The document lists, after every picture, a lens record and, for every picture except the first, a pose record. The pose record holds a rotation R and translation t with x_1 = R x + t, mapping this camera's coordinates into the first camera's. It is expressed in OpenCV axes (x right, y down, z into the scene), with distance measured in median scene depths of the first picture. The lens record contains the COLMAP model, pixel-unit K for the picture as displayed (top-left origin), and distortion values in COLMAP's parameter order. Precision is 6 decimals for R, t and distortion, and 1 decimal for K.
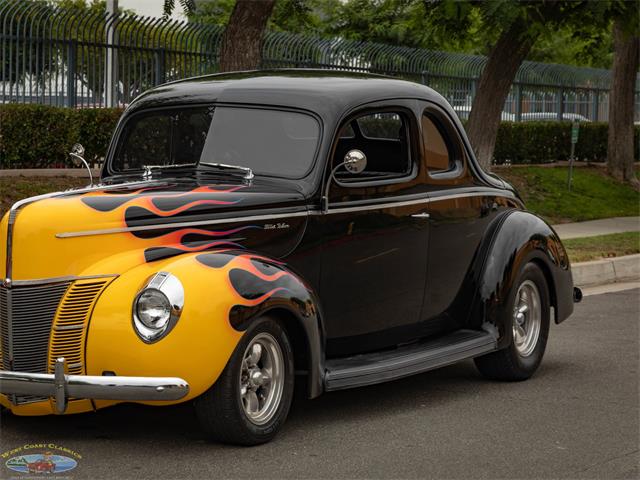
lens RADIAL K [[2266.6, 0, 320.8], [0, 2266.6, 233.5], [0, 0, 1]] dist [0.027118, 0.000000]
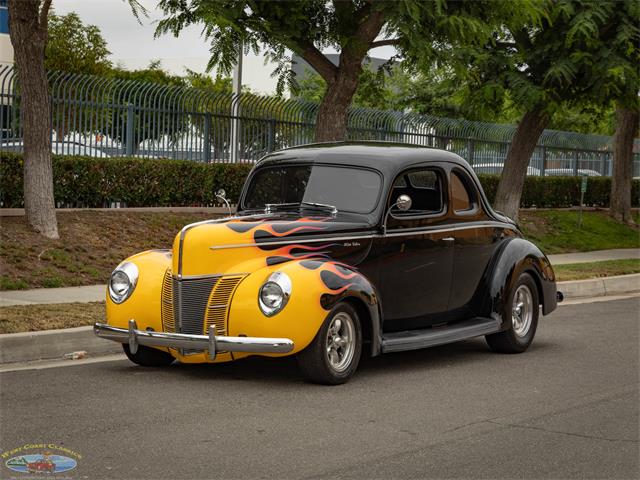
lens RADIAL K [[1908.8, 0, 320.7], [0, 1908.8, 242.5], [0, 0, 1]] dist [0.026394, 0.000000]
pose [[0.999092, 0.011270, -0.041095, 0.011941], [-0.011786, 0.999854, -0.012346, 0.011234], [0.040950, 0.012819, 0.999079, -0.277592]]
